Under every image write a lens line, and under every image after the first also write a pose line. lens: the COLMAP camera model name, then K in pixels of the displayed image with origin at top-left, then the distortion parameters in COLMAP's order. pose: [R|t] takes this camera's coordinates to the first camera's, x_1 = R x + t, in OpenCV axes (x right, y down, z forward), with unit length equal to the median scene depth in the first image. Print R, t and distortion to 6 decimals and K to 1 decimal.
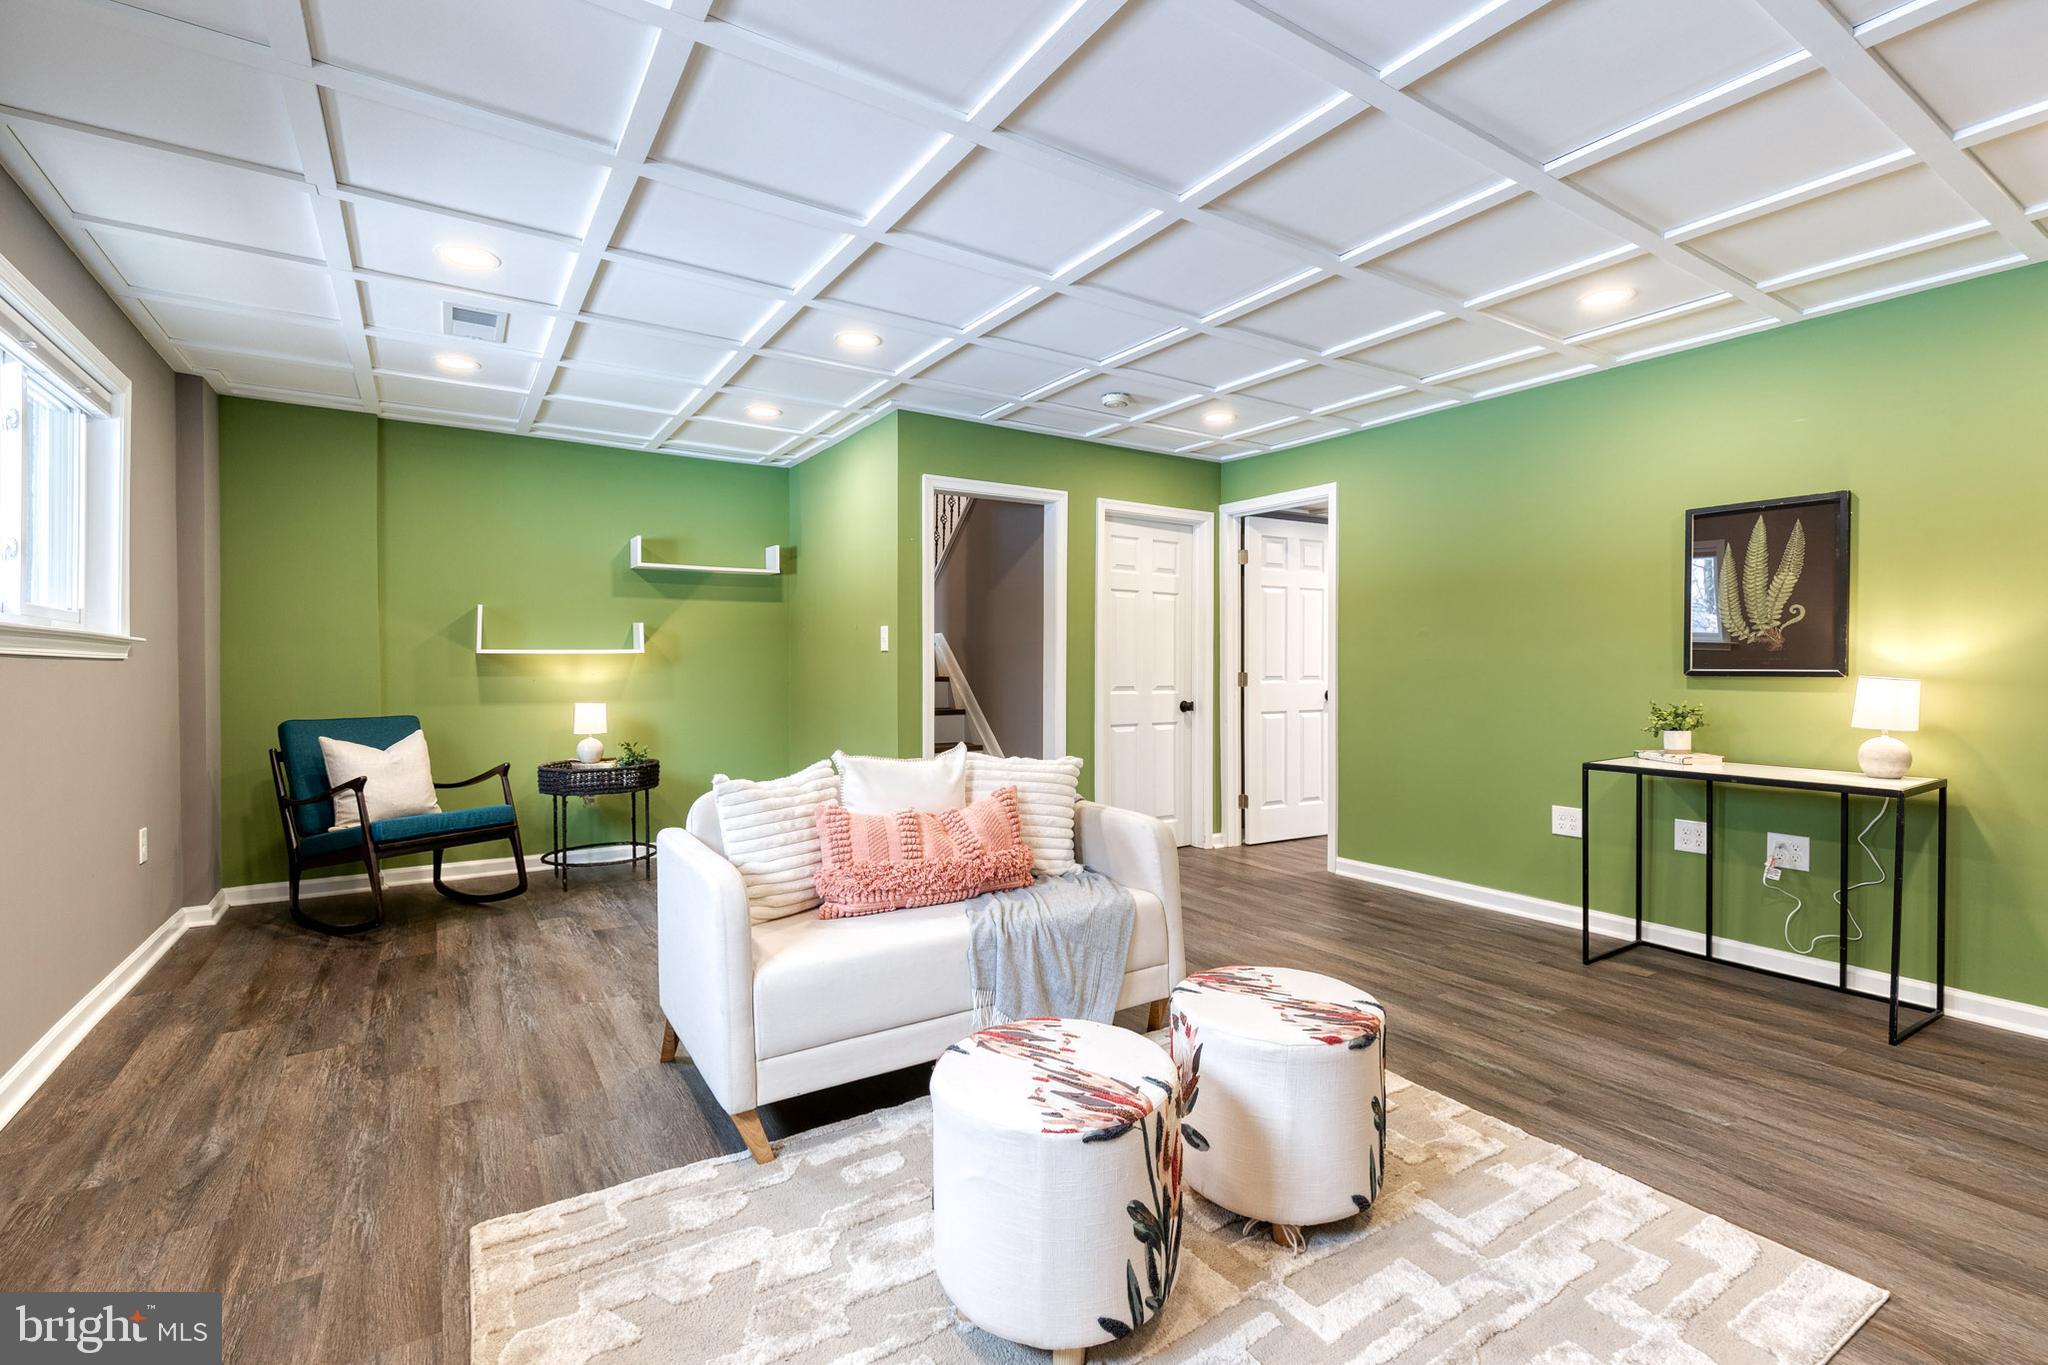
lens RADIAL K [[933.8, 0, 1046.5], [0, 933.8, 671.5], [0, 0, 1]] dist [0.008002, -0.003043]
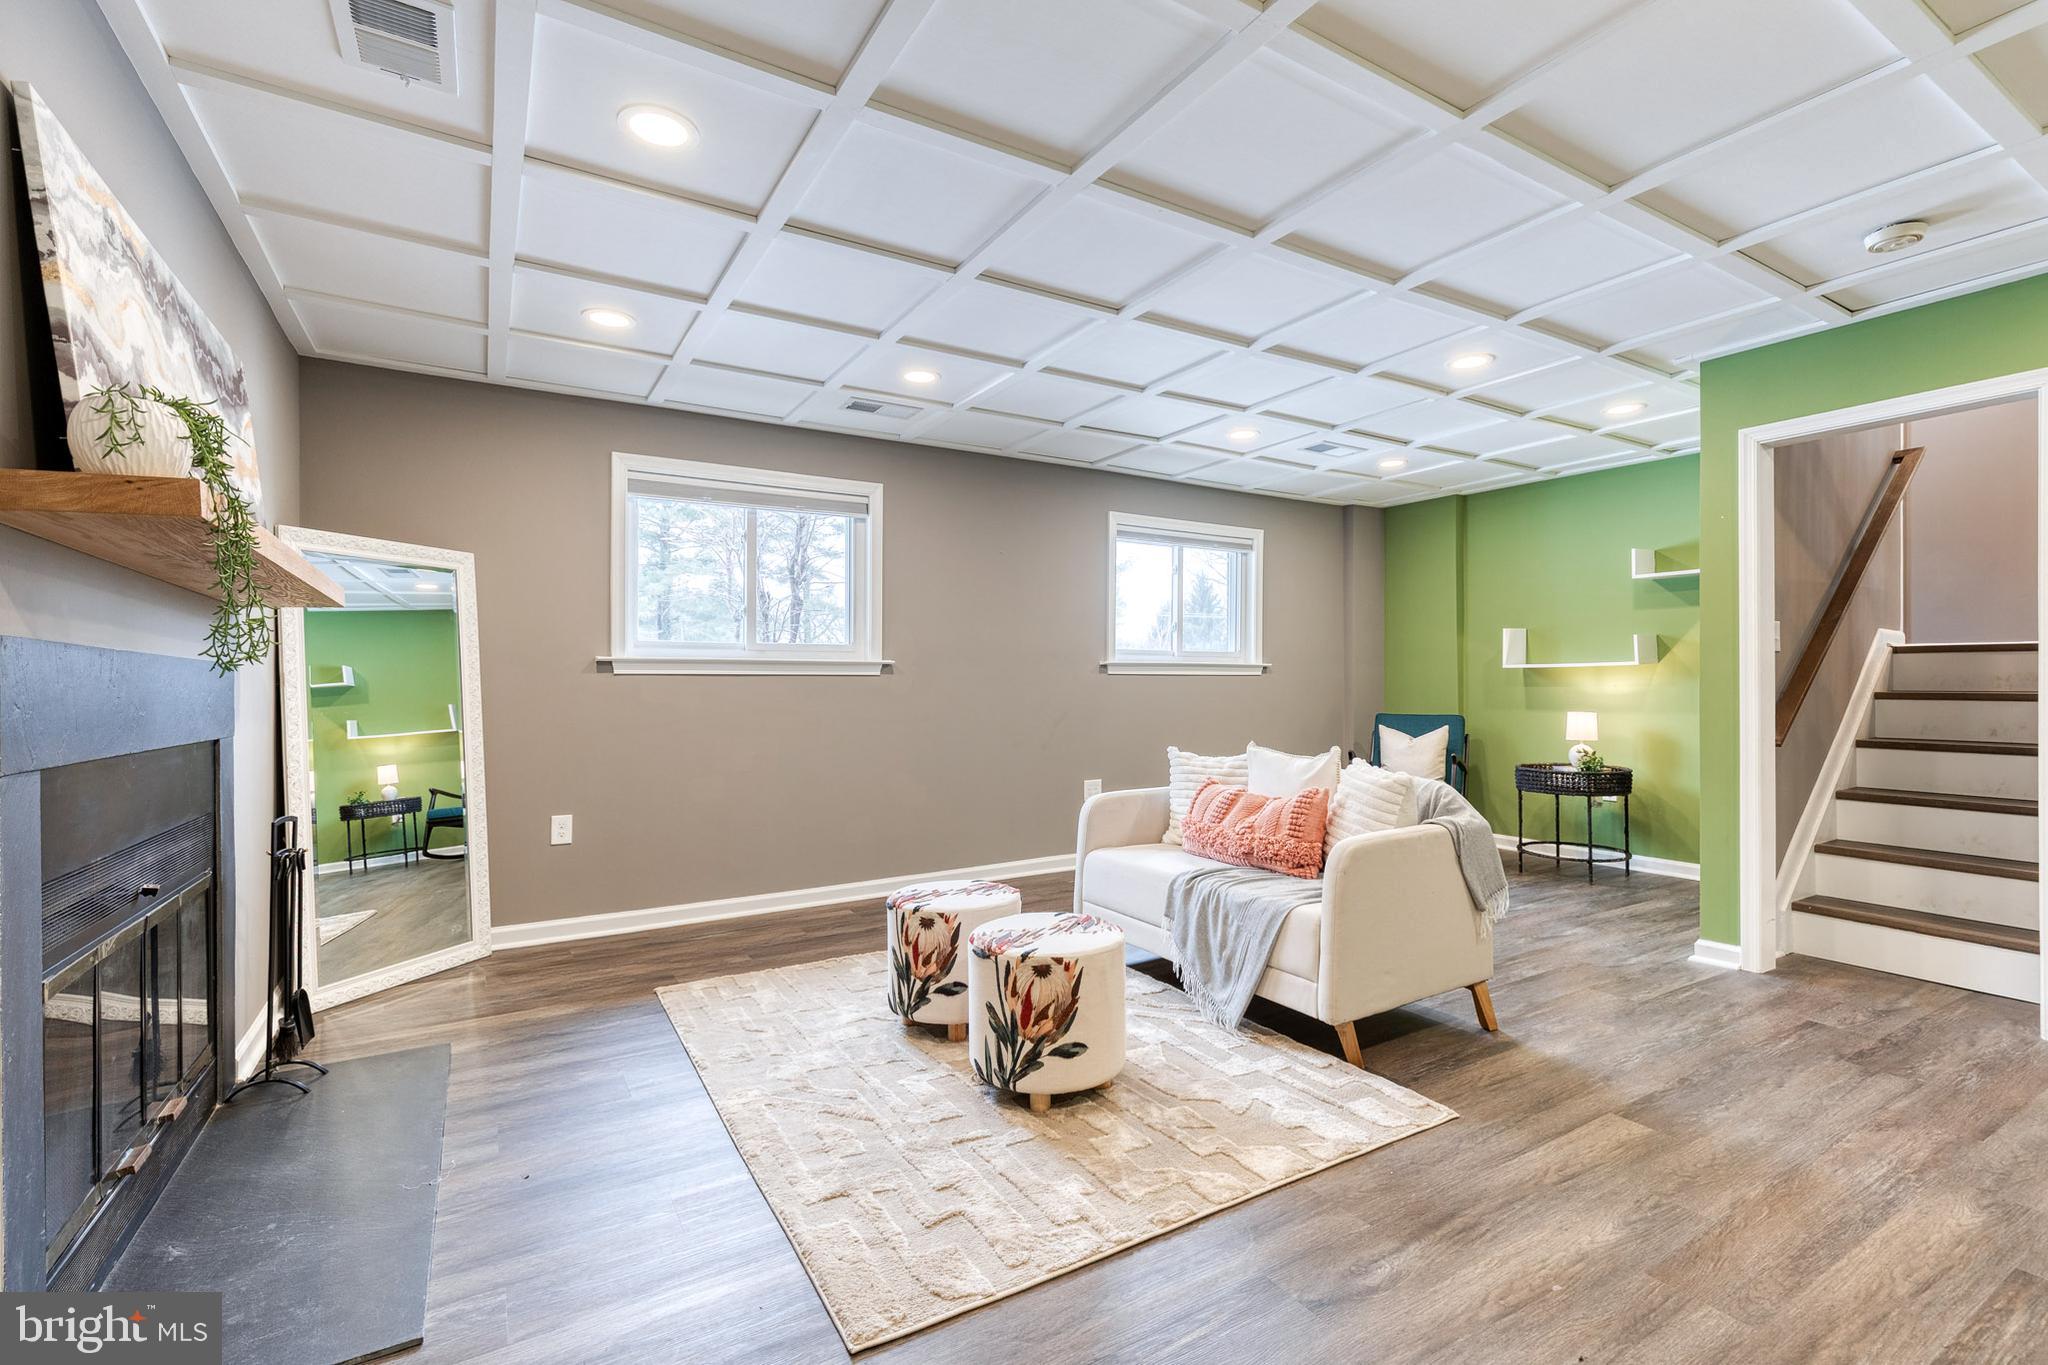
lens RADIAL K [[933.8, 0, 1034.5], [0, 933.8, 683.5], [0, 0, 1]] dist [0.008002, -0.003043]
pose [[-0.053265, 0.002870, -0.998576, 0.739081], [-0.000739, 0.999995, 0.002913, -0.002438], [0.998580, 0.000893, -0.053263, 0.498151]]
